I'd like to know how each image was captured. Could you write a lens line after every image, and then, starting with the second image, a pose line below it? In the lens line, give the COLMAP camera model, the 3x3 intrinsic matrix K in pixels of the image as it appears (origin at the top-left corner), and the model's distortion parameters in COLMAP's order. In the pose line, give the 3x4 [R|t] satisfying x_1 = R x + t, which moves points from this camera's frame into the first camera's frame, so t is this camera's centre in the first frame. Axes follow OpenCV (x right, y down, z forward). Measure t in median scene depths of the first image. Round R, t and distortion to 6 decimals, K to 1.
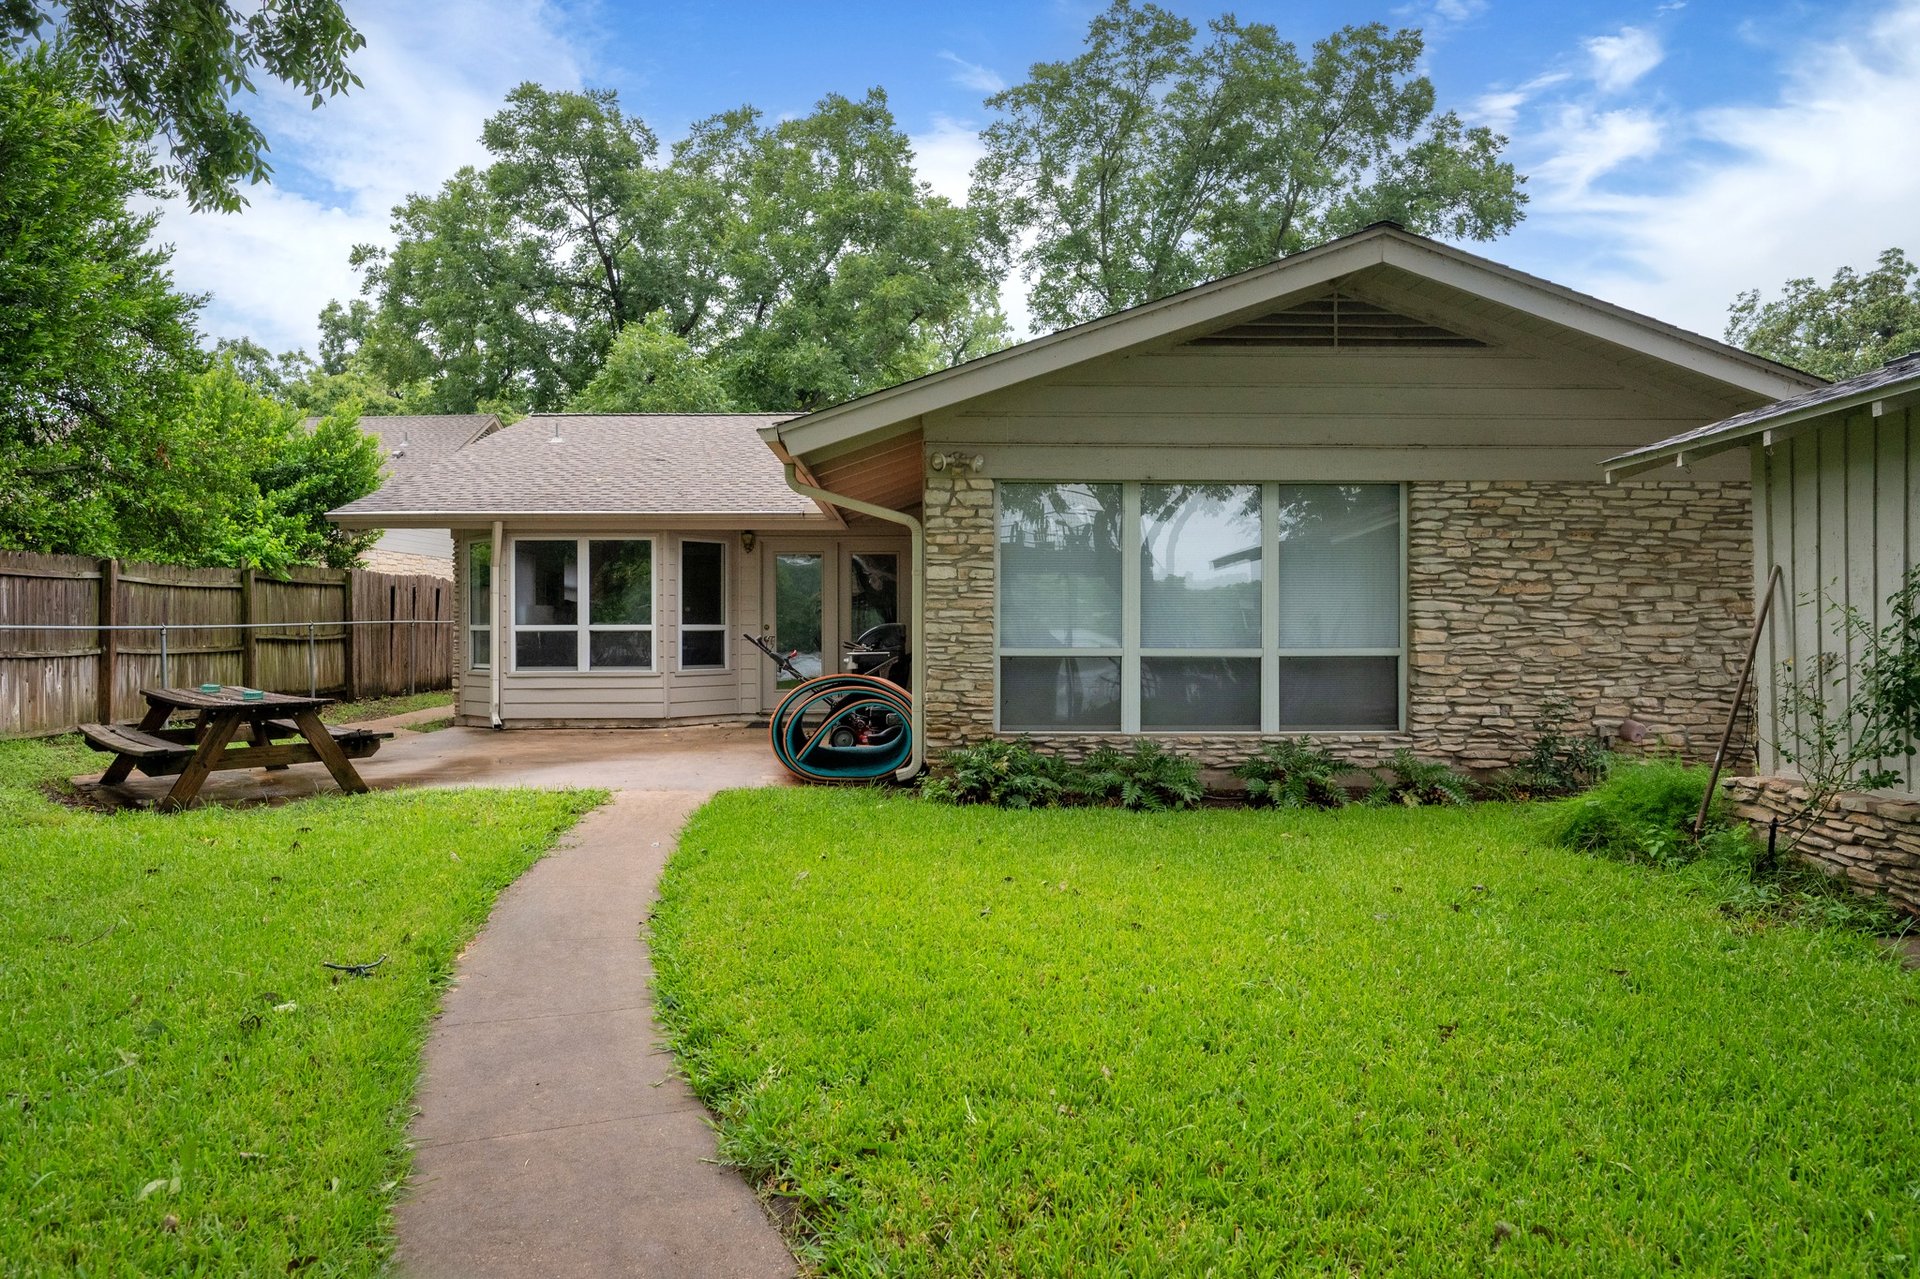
lens RADIAL K [[1165.6, 0, 960.0], [0, 1165.6, 639.5], [0, 0, 1]] dist [-0.007514, -0.001983]
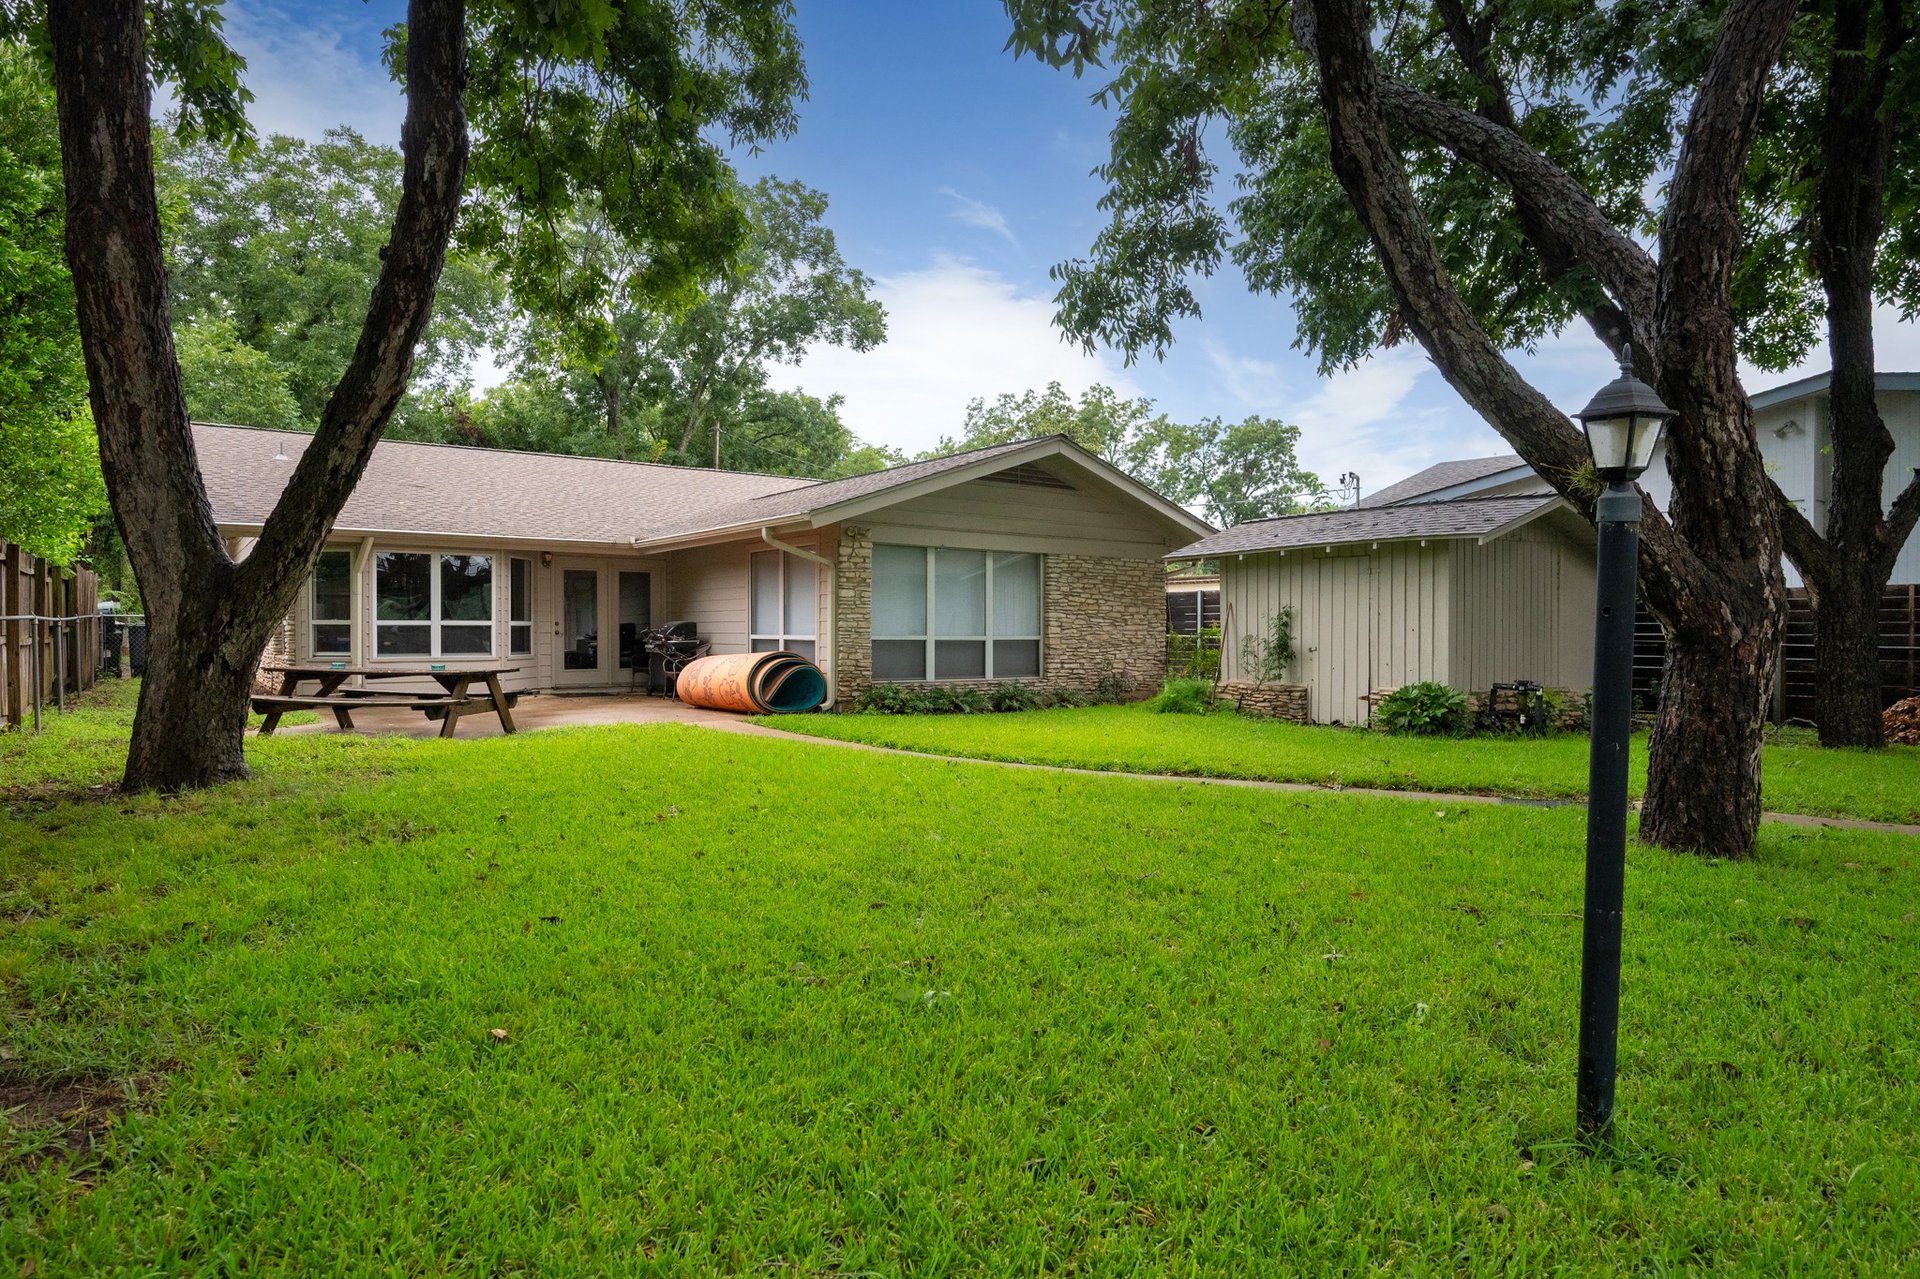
lens RADIAL K [[1011.9, 0, 961.3], [0, 1011.9, 634.3], [0, 0, 1]] dist [-0.002957, -0.000651]
pose [[0.825445, 0.001994, 0.564479, -0.723868], [0.001334, 0.999984, -0.005482, 0.014143], [-0.564481, 0.005278, 0.825429, -0.368526]]
